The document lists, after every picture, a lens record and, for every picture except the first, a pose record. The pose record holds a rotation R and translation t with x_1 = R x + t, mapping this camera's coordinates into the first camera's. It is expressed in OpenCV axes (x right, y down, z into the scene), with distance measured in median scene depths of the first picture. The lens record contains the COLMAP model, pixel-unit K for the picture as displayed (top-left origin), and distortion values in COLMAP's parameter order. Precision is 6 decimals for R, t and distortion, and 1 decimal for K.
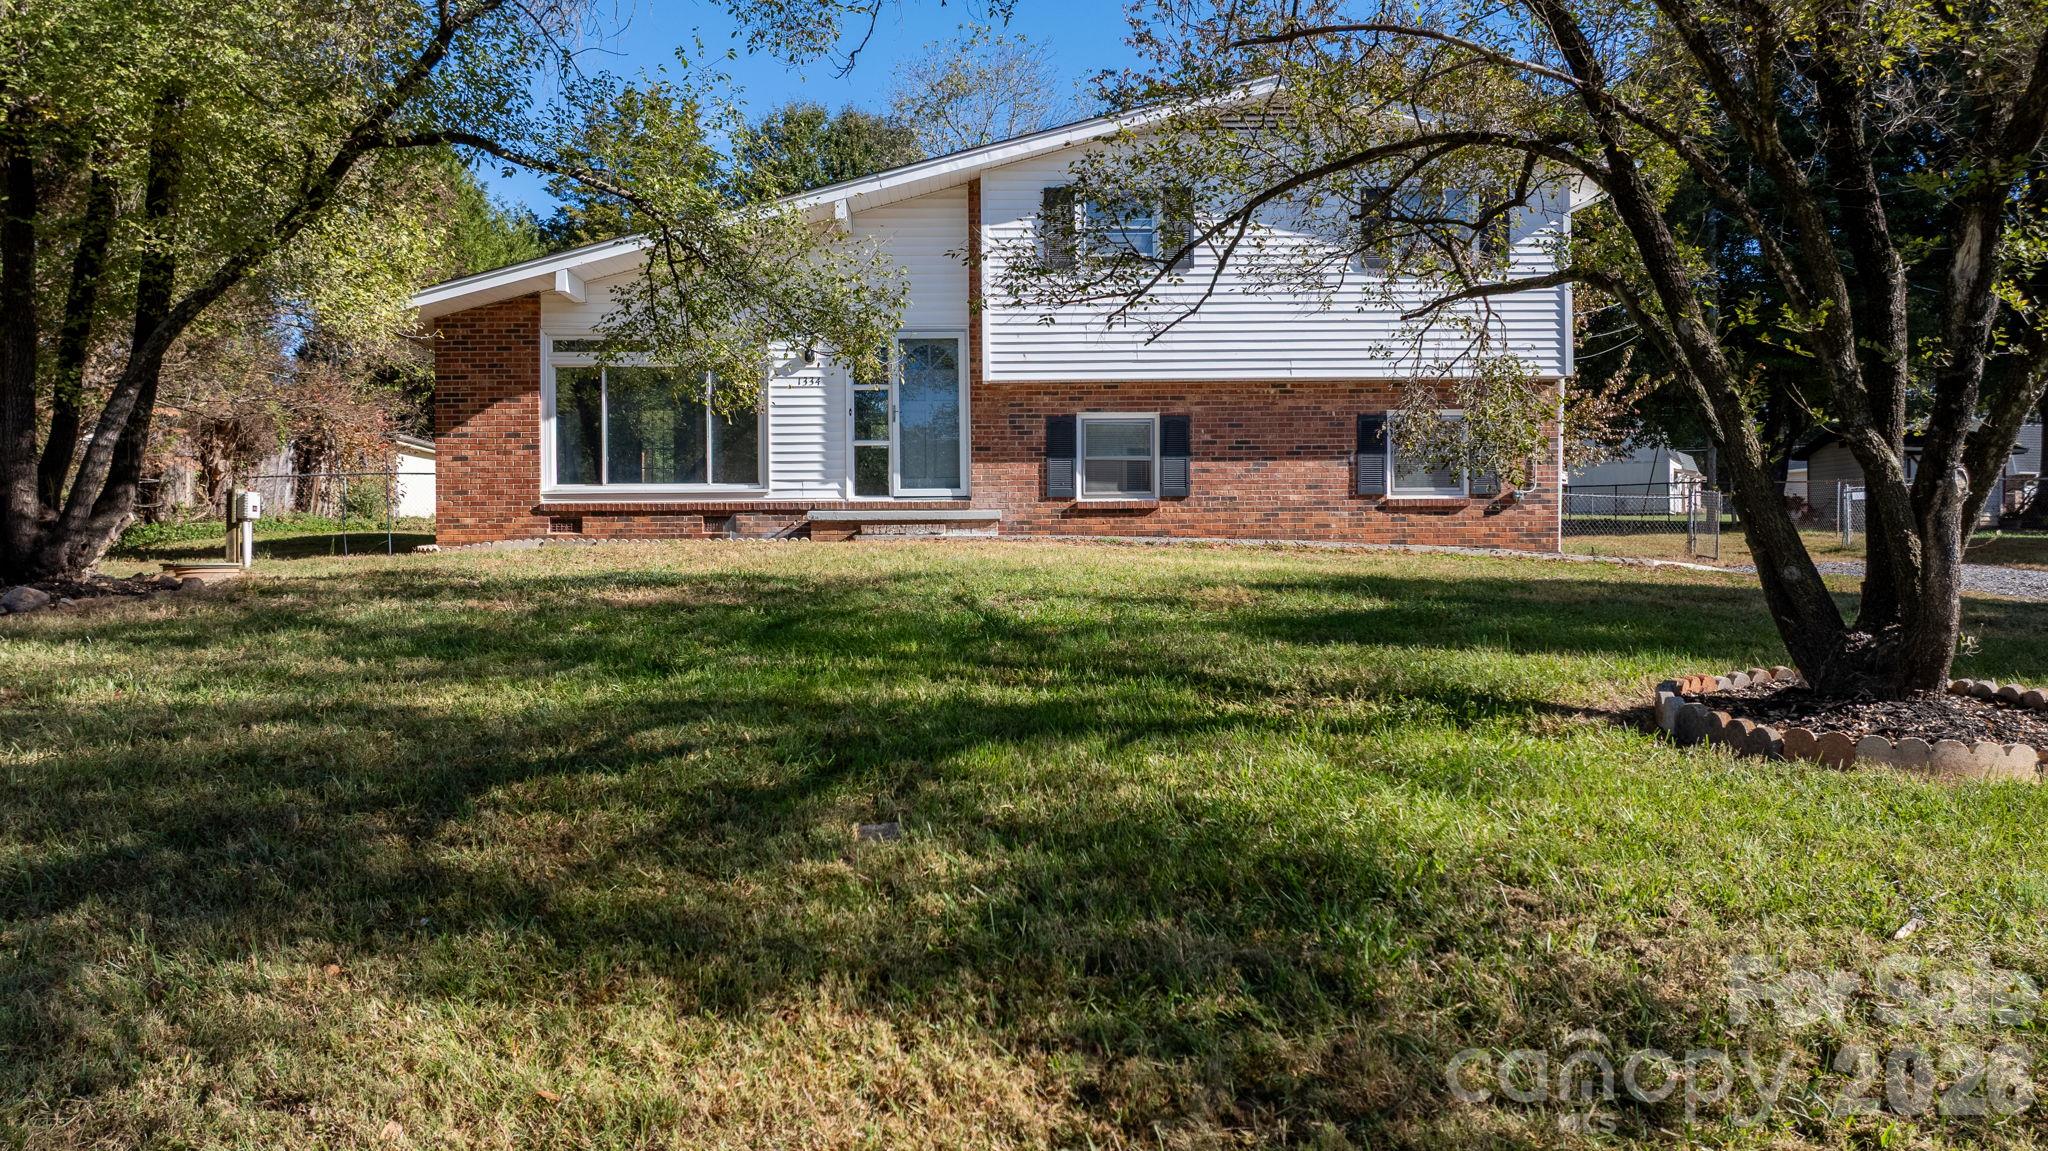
lens RADIAL K [[1441.3, 0, 1006.6], [0, 1441.3, 567.6], [0, 0, 1]] dist [-0.004051, -0.007933]
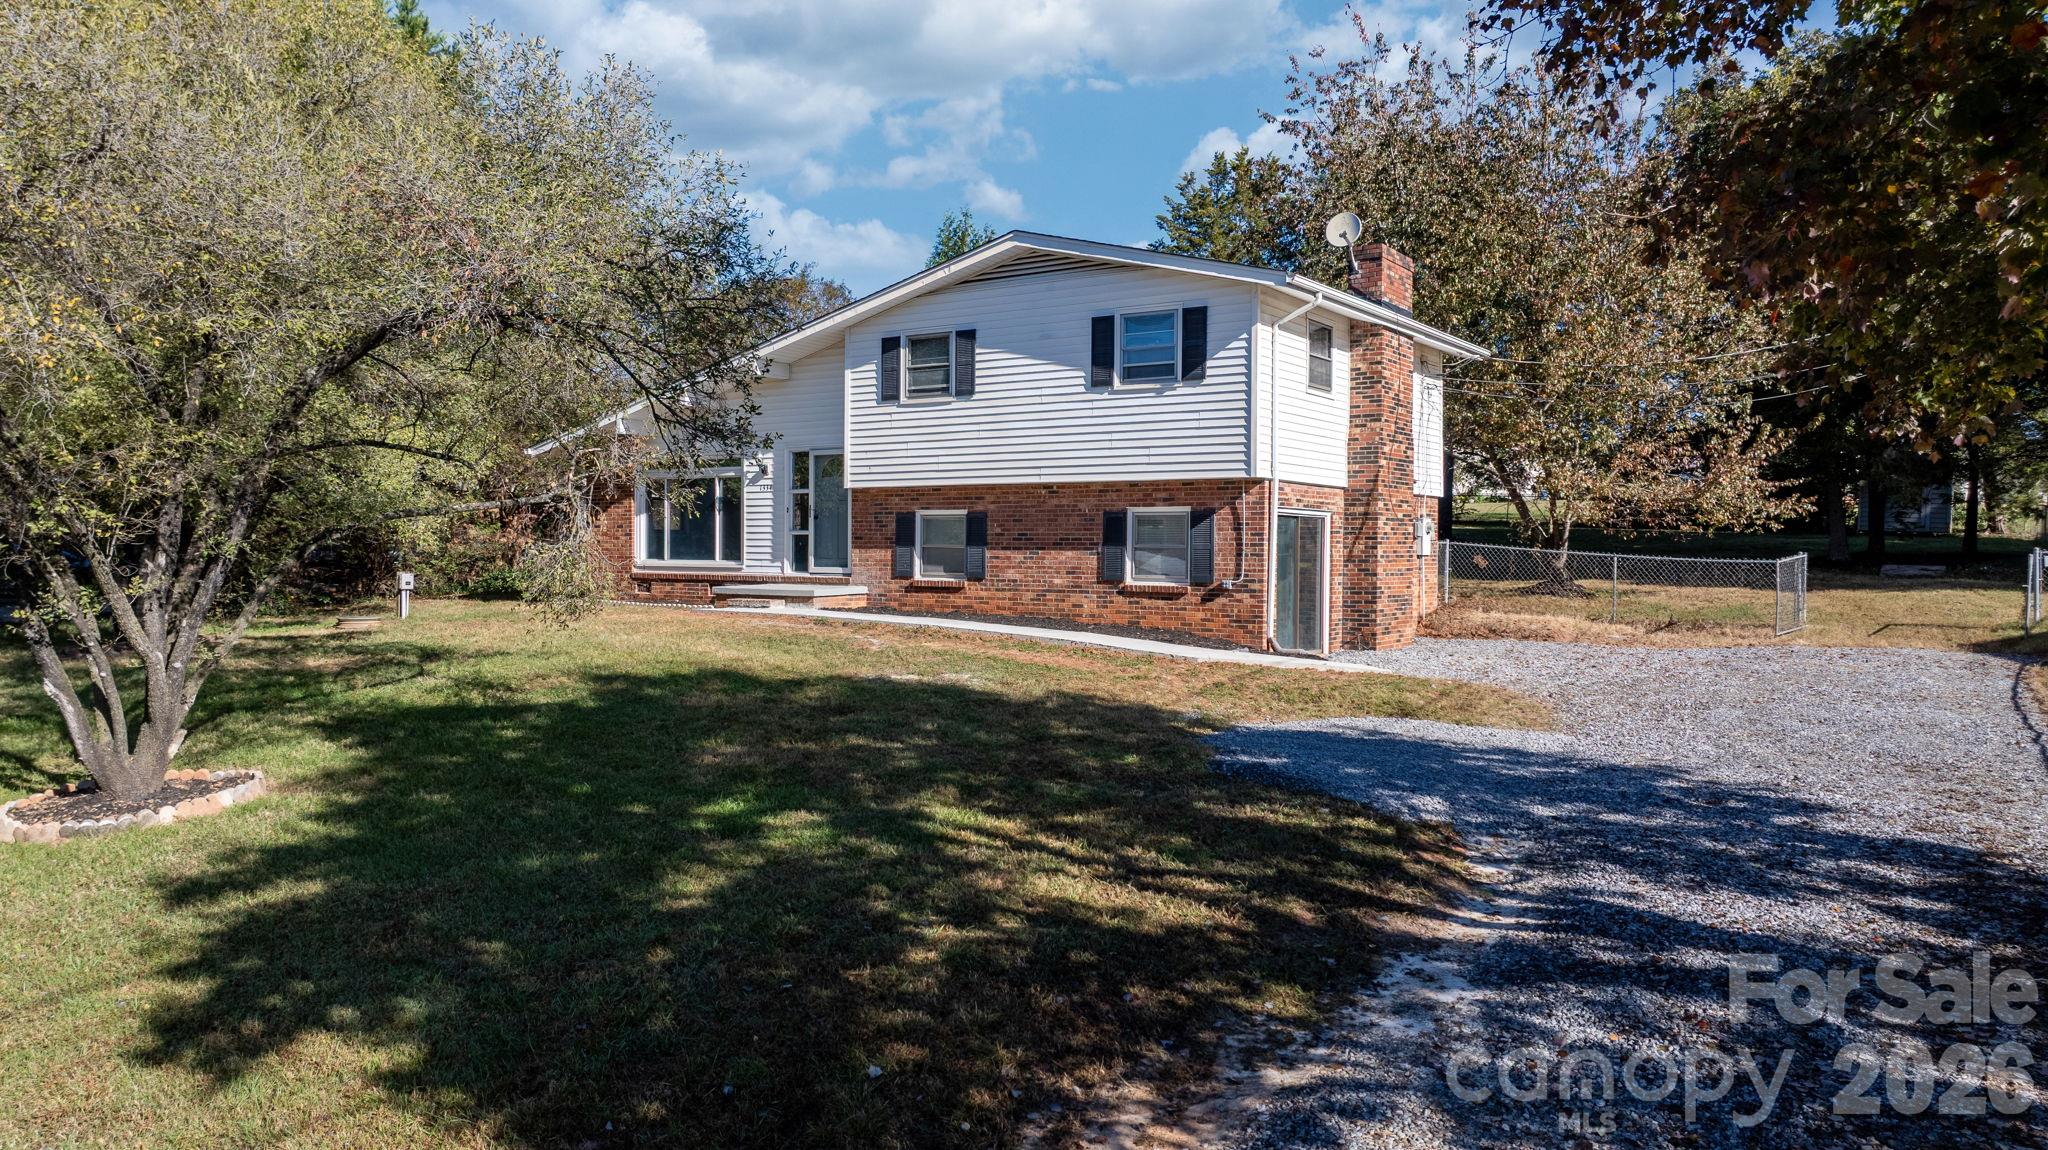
lens RADIAL K [[1441.3, 0, 1027.3], [0, 1441.3, 567.0], [0, 0, 1]] dist [-0.004051, -0.007933]
pose [[0.818956, 0.020753, -0.573481, 0.858754], [-0.013731, 0.999768, 0.016571, -0.079786], [0.573692, -0.005696, 0.819051, 0.015322]]
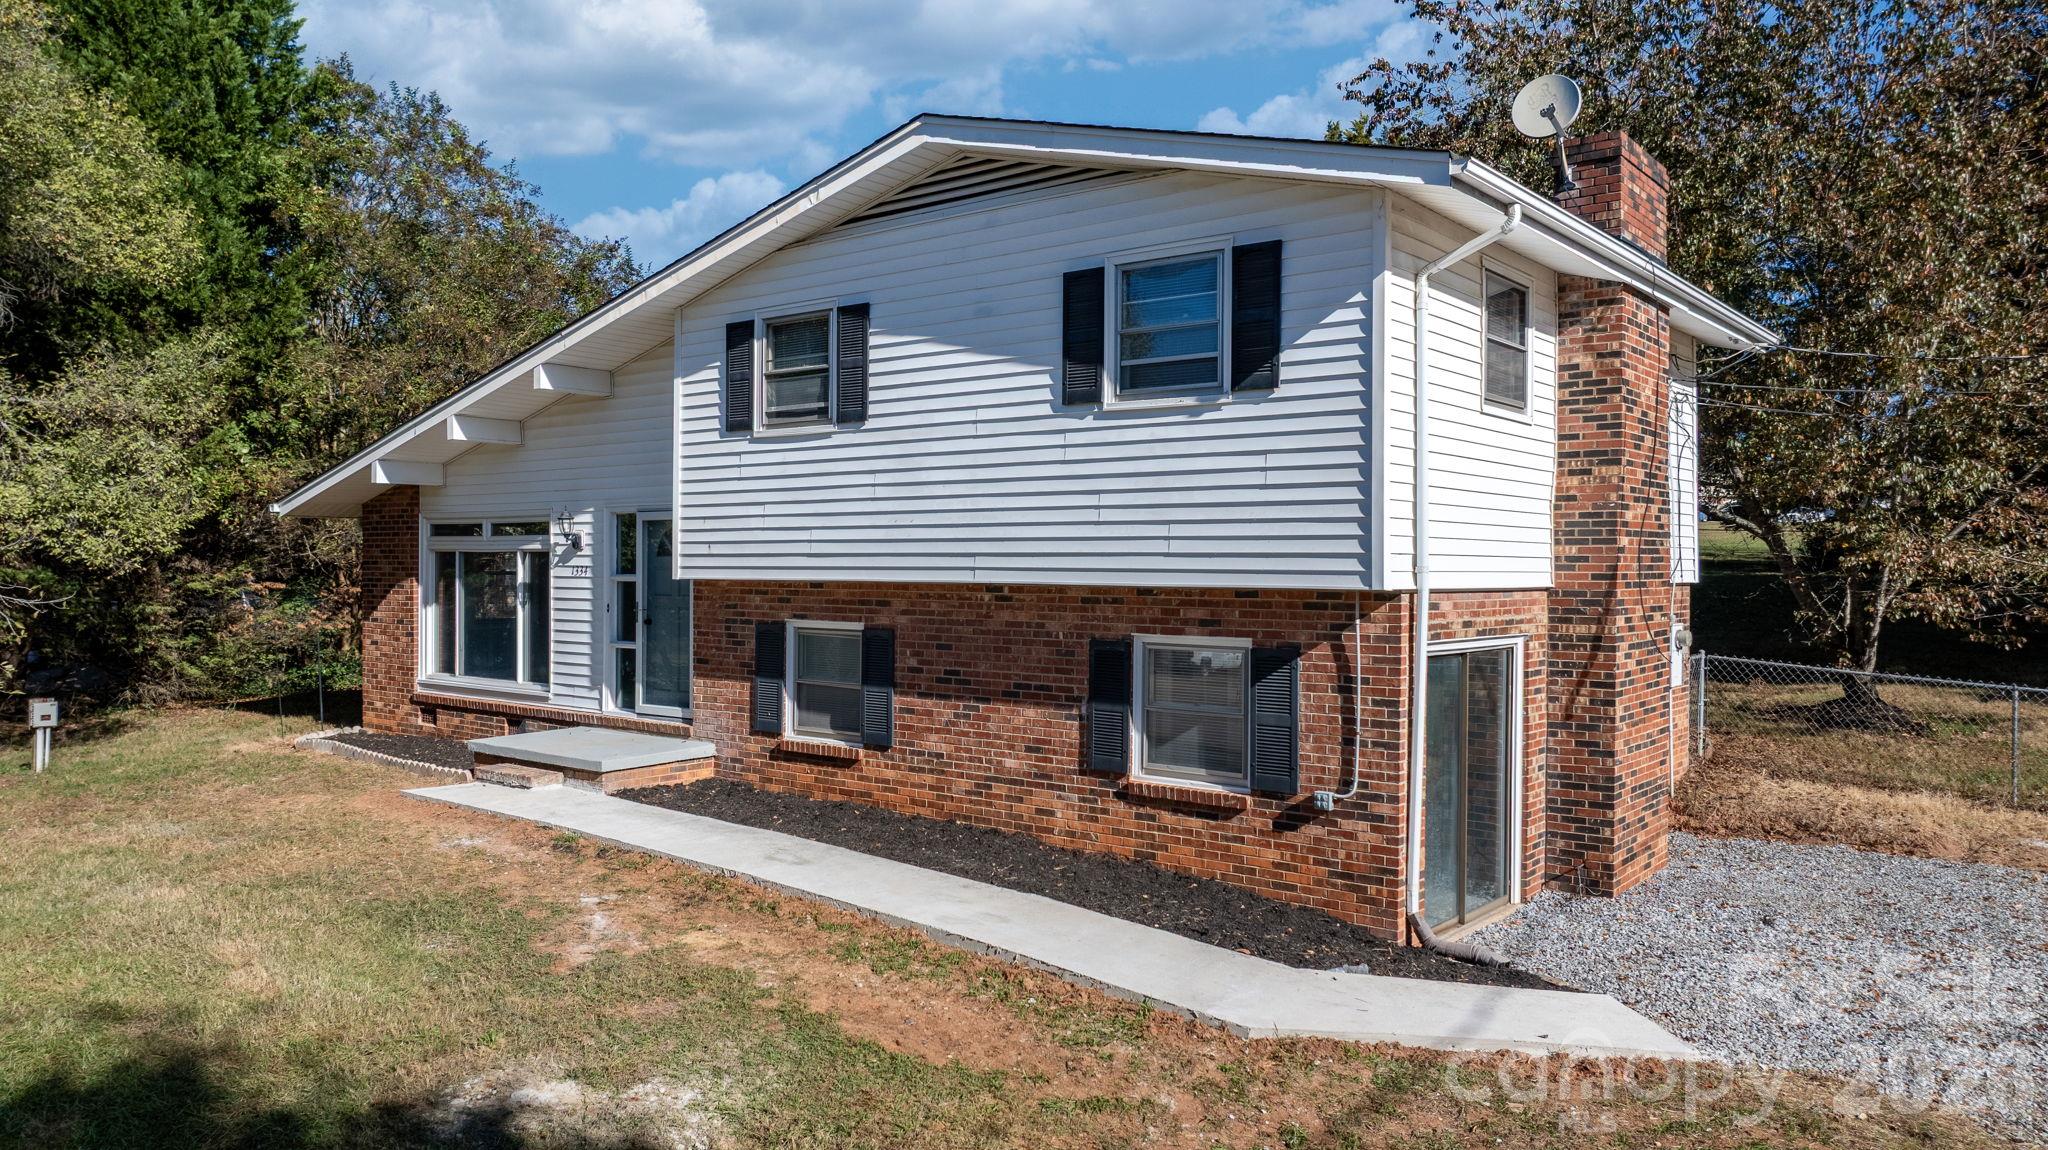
lens RADIAL K [[1441.3, 0, 1031.7], [0, 1441.3, 565.9], [0, 0, 1]] dist [-0.004051, -0.007933]
pose [[0.772526, 0.013845, -0.634832, 0.613787], [-0.012326, 0.999901, 0.006807, -0.141177], [0.634863, 0.002567, 0.772621, 0.509297]]
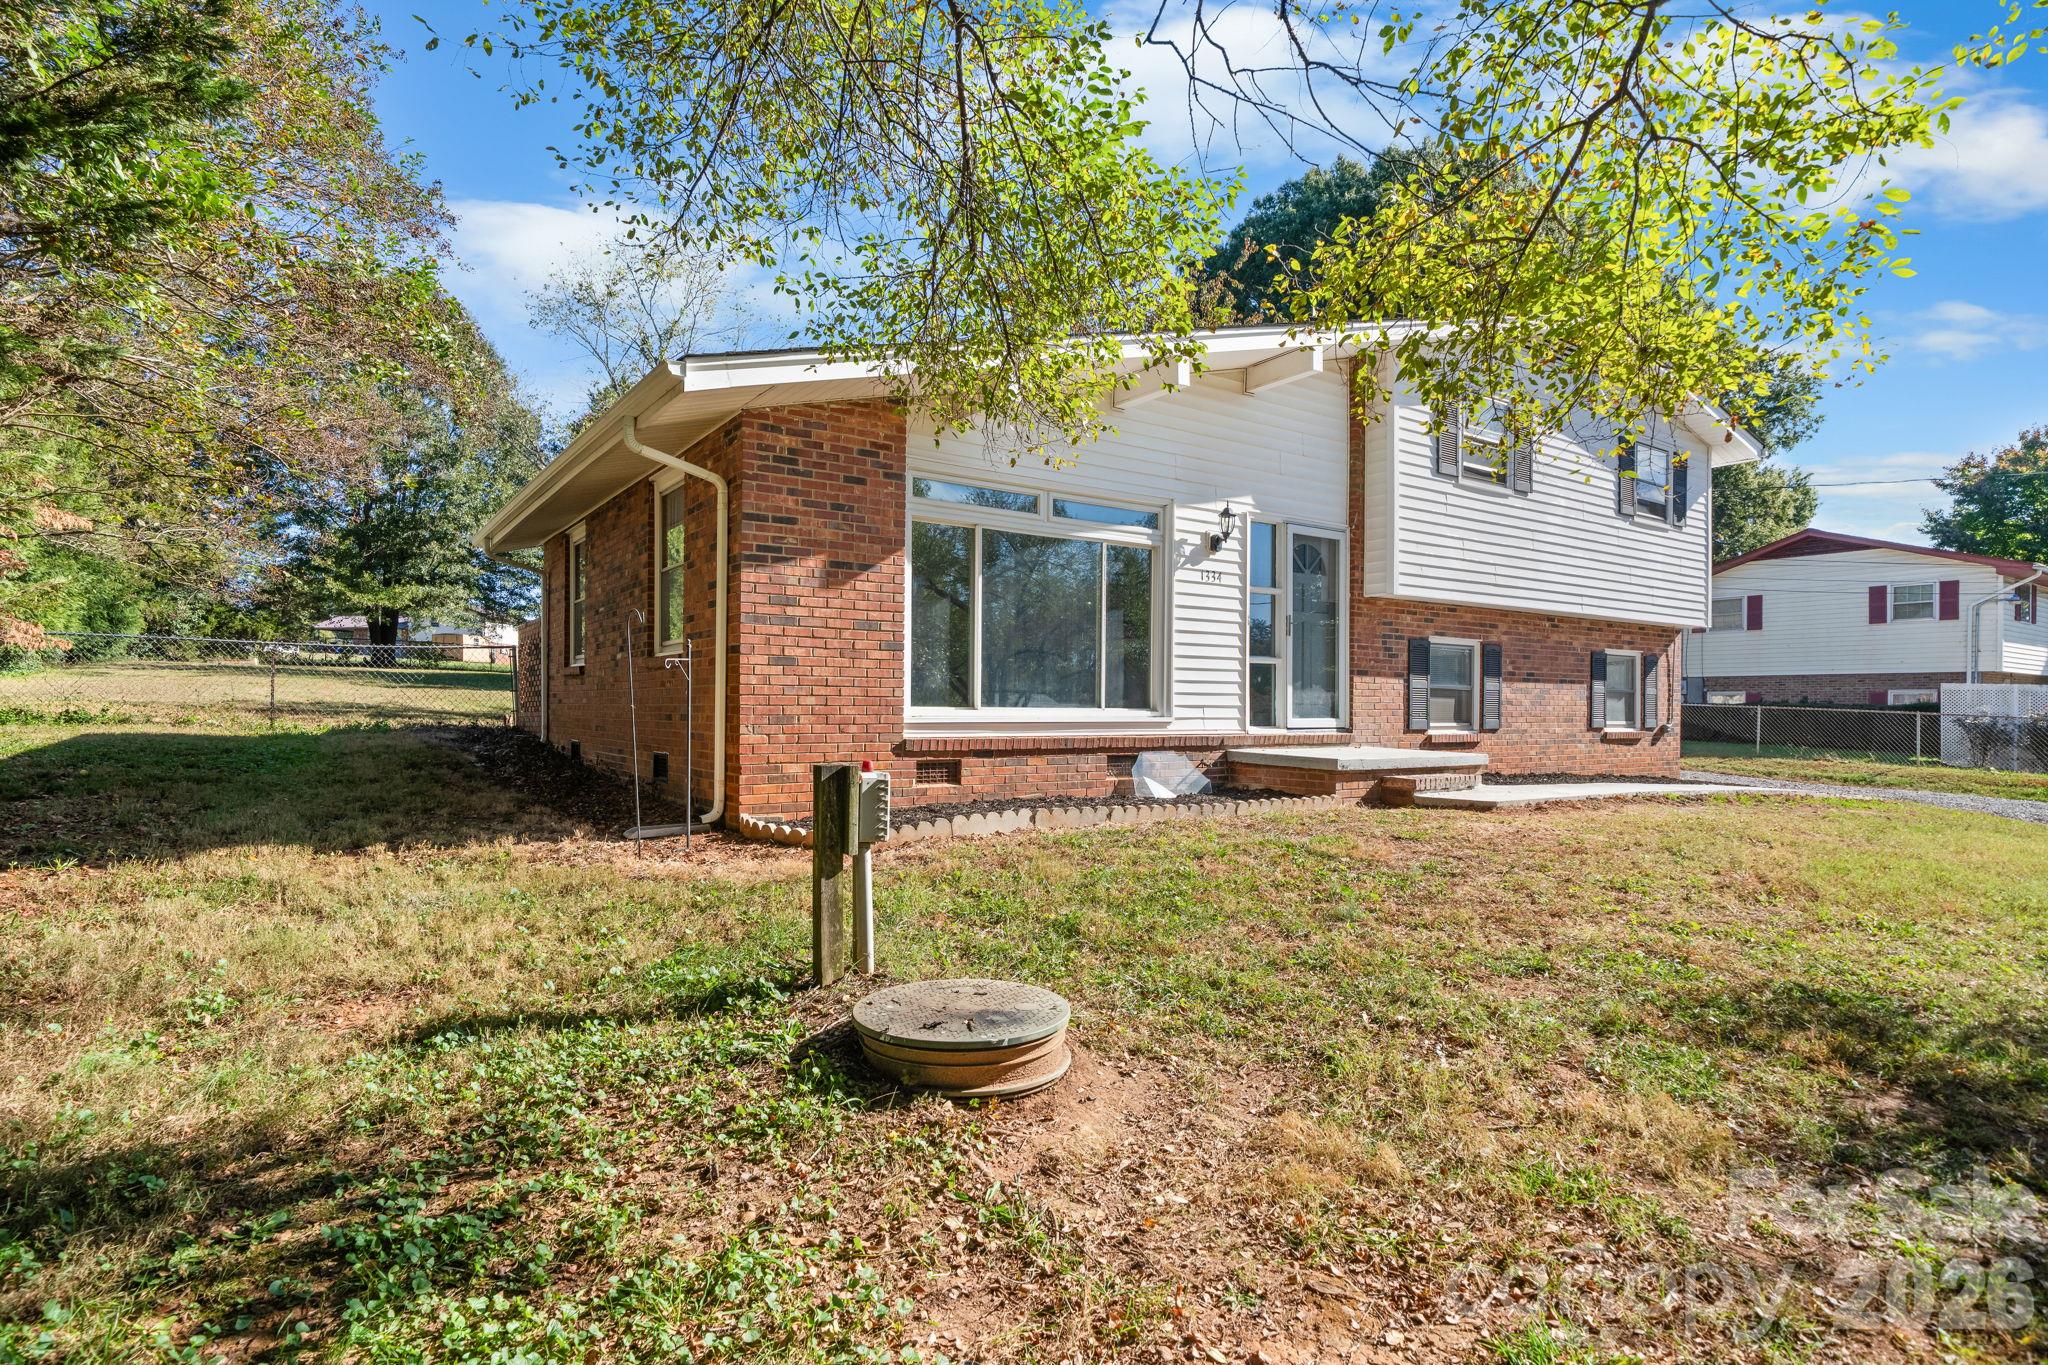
lens RADIAL K [[1041.1, 0, 1004.8], [0, 1041.1, 697.1], [0, 0, 1]] dist [0.001937, -0.000137]
pose [[0.835075, 0.018484, 0.549825, -0.530529], [-0.009065, 0.999762, -0.019842, -0.053433], [-0.550061, 0.011586, 0.835044, 0.601436]]
